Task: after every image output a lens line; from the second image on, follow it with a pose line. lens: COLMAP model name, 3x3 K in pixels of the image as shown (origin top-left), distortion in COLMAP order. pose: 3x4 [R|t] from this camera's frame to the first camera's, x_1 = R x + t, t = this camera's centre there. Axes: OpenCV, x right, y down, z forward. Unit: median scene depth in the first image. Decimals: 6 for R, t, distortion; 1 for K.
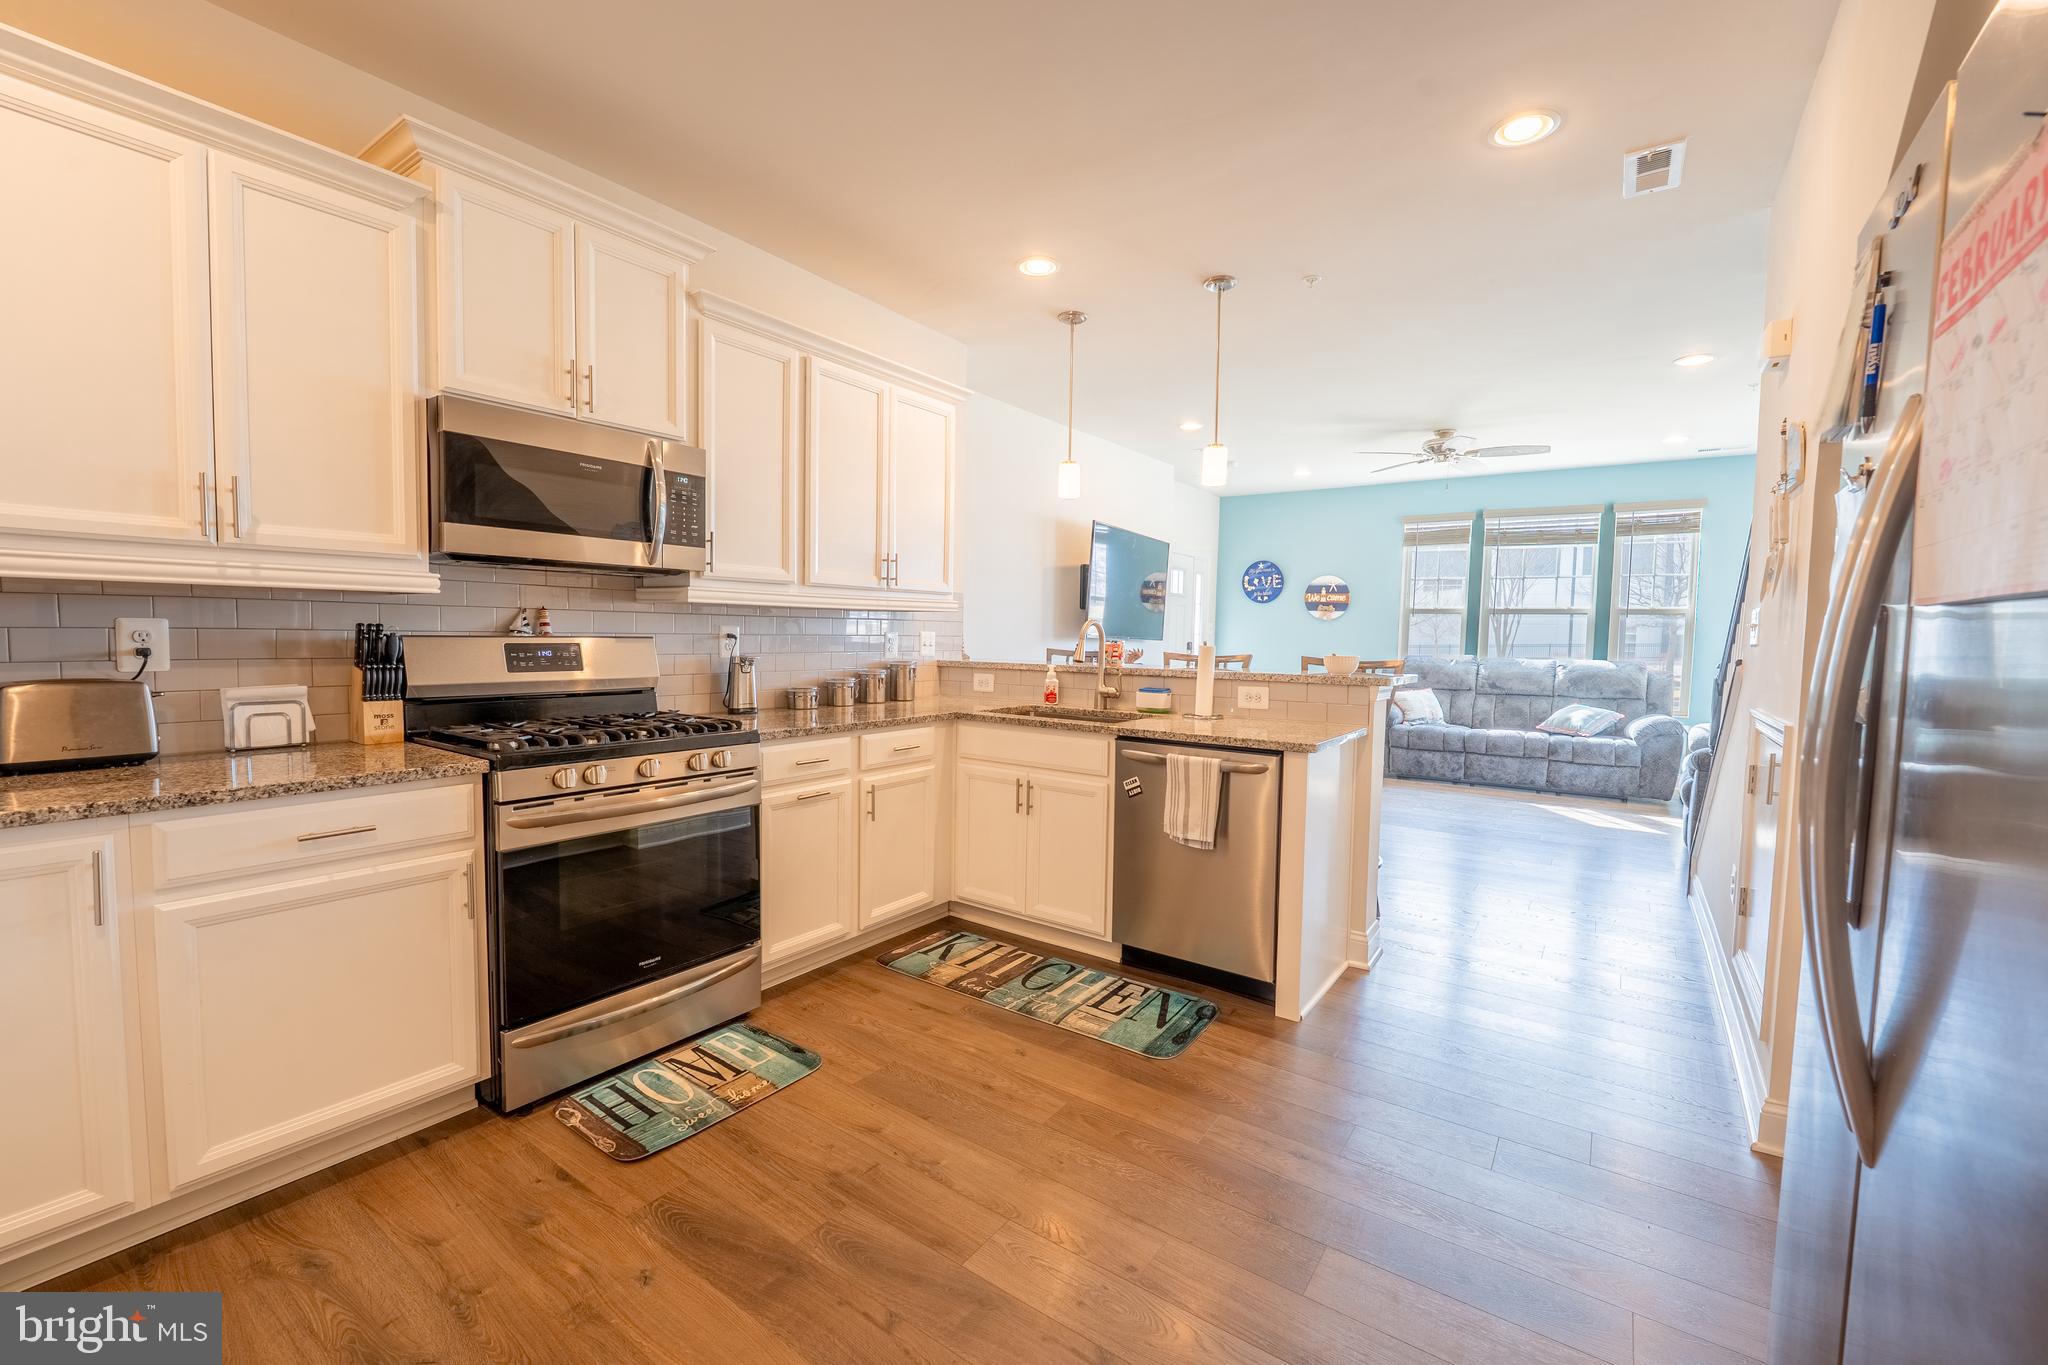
lens RADIAL K [[835.8, 0, 1021.6], [0, 835.8, 680.8], [0, 0, 1]] dist [0.000994, -0.001256]
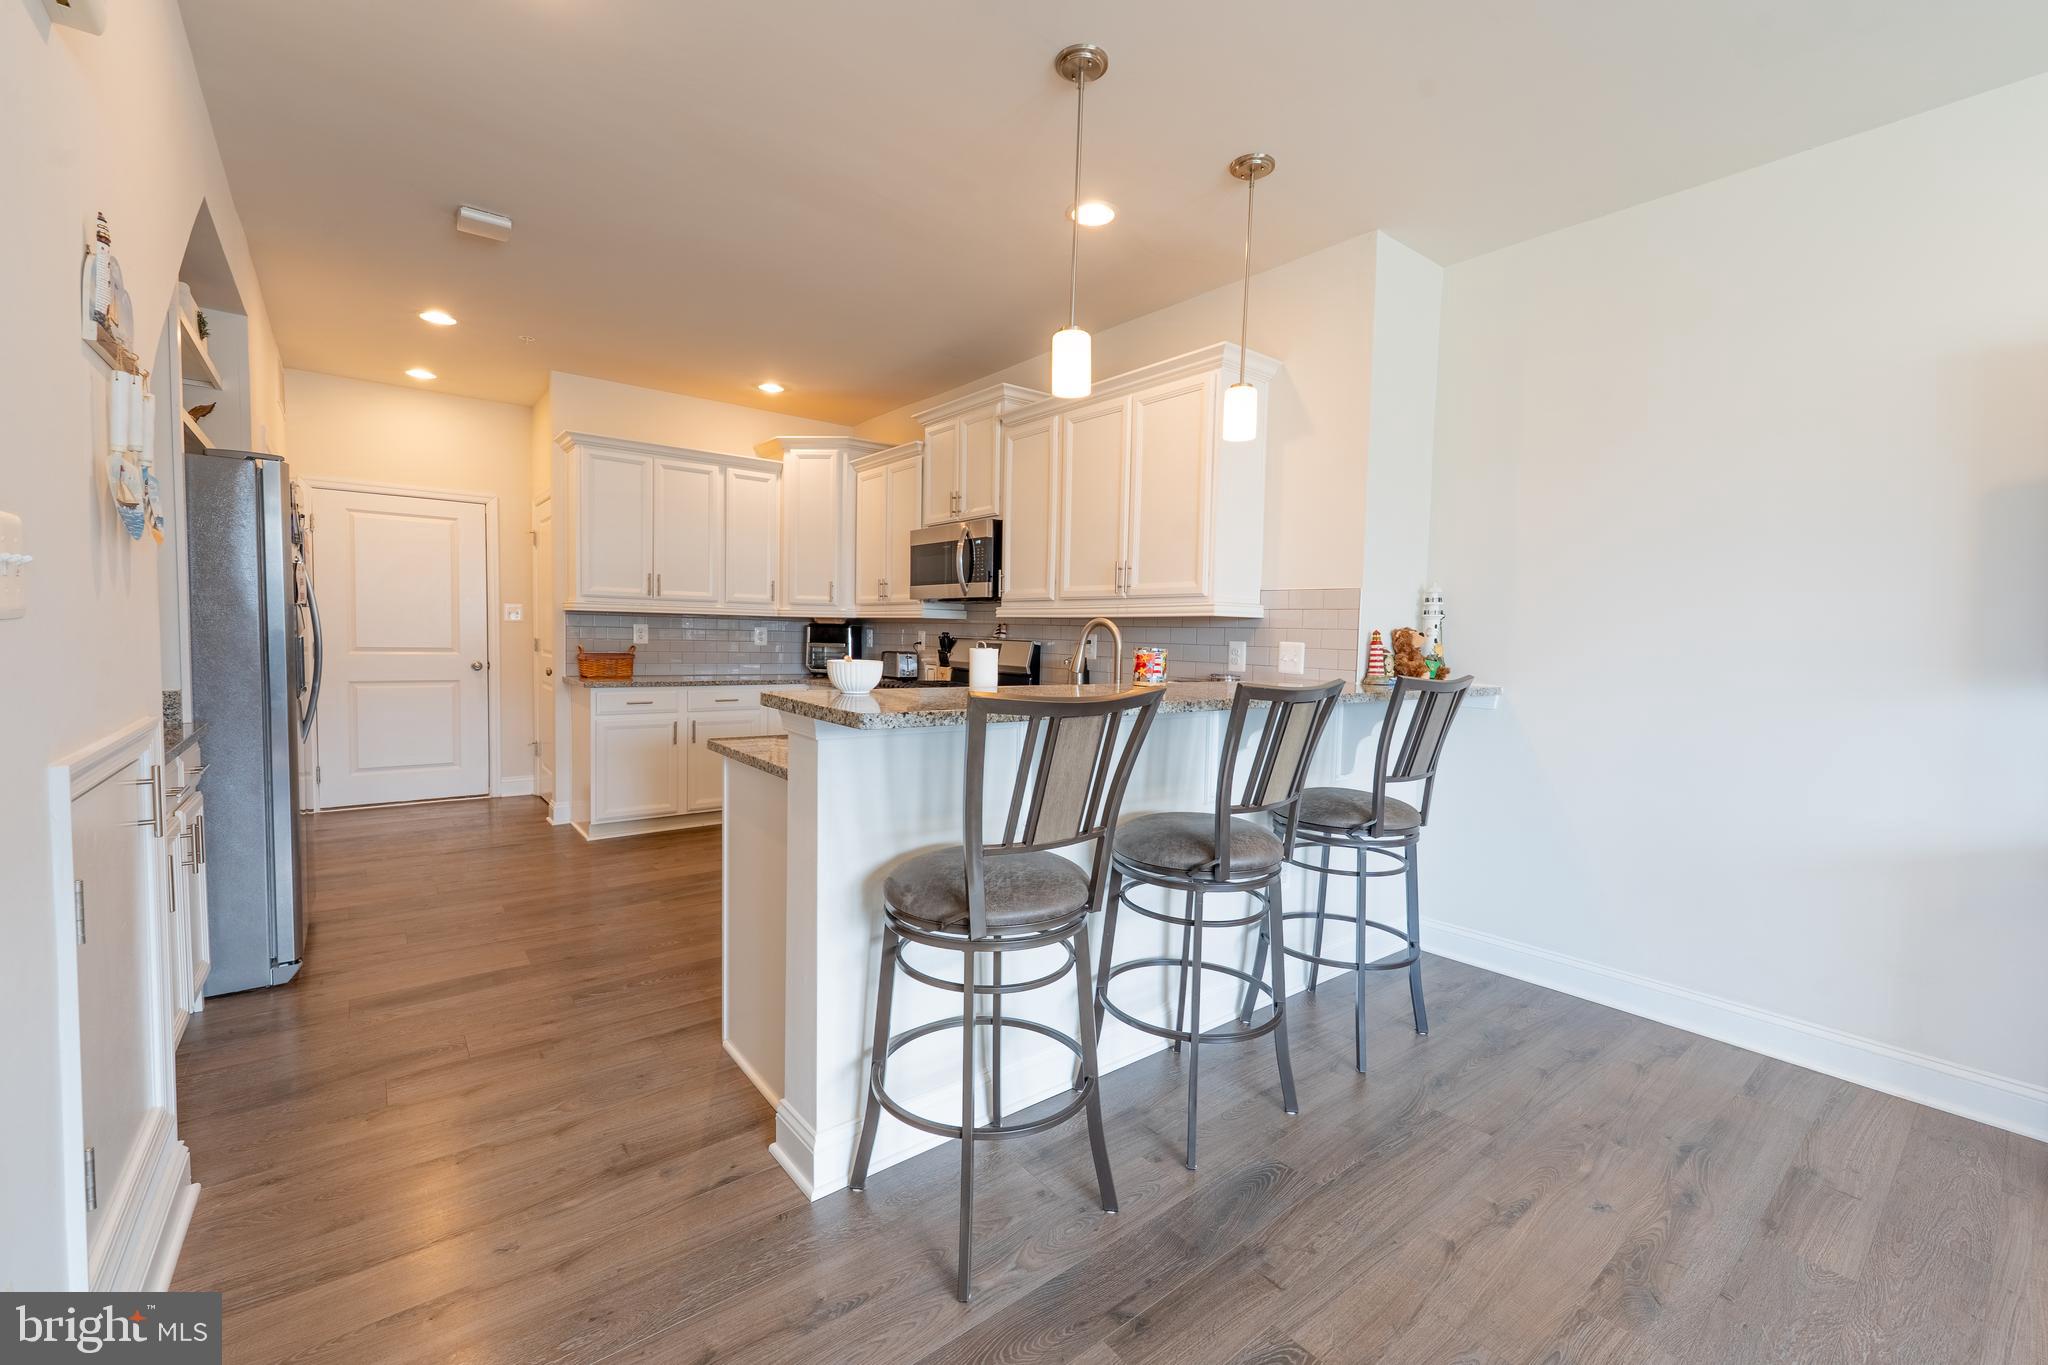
lens RADIAL K [[835.8, 0, 1024.8], [0, 835.8, 679.5], [0, 0, 1]] dist [0.000994, -0.001256]
pose [[-0.273885, 0.030064, -0.961293, 0.959809], [-0.085666, 0.994776, 0.055519, -0.061988], [0.957940, 0.097555, -0.269878, 1.314657]]
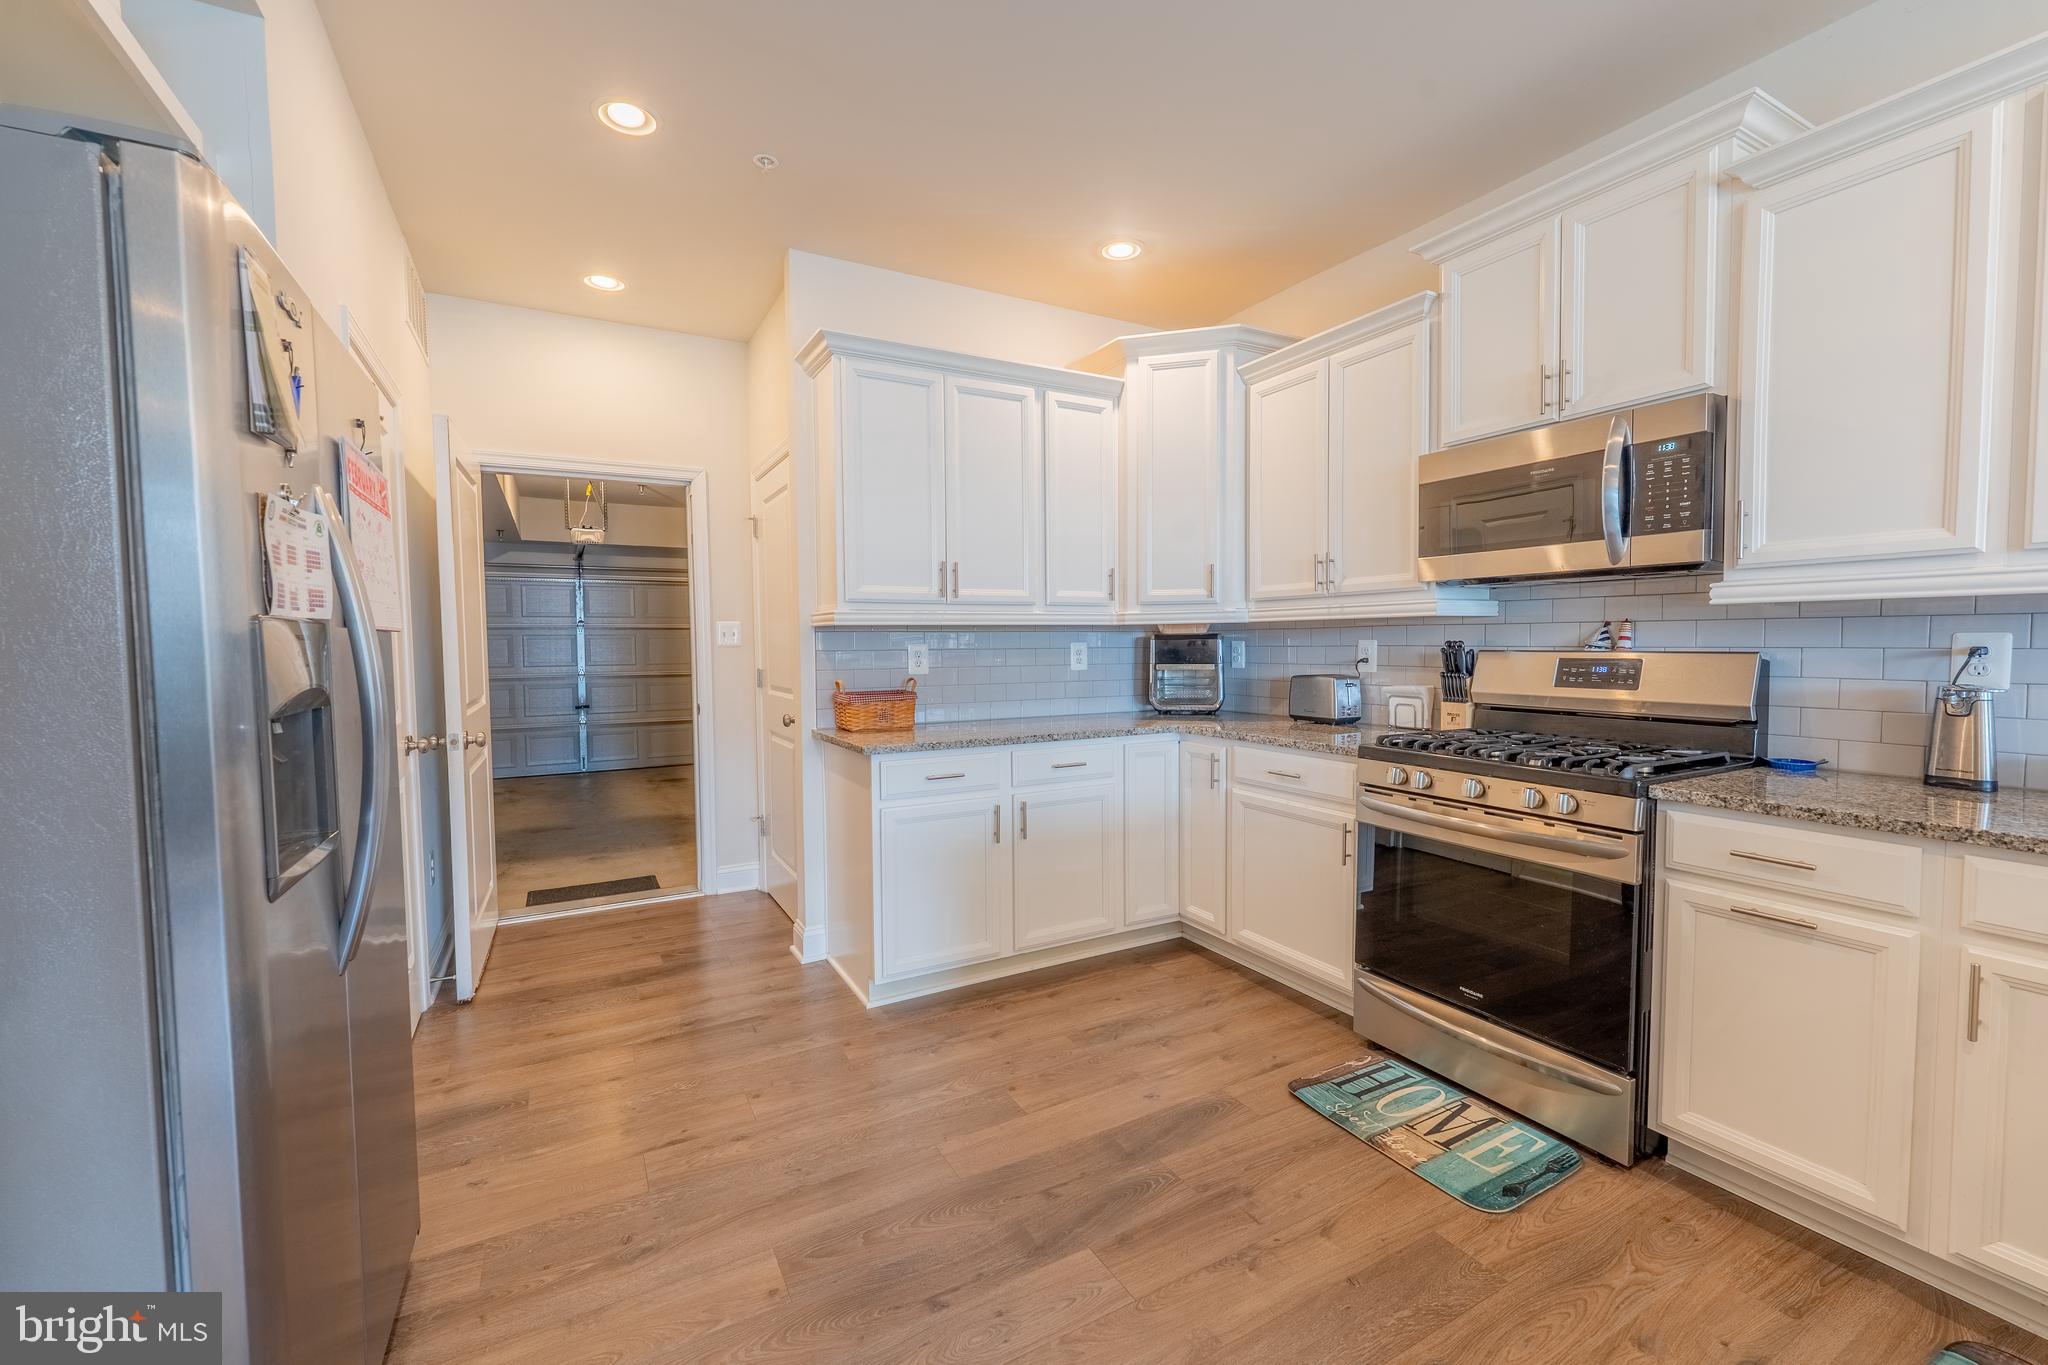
lens RADIAL K [[835.8, 0, 1024.6], [0, 835.8, 679.2], [0, 0, 1]] dist [0.000994, -0.001256]
pose [[-0.431008, 0.028551, -0.901896, 0.463787], [-0.051051, 0.997127, 0.055962, -0.034779], [0.900903, 0.070163, -0.428312, 0.691932]]
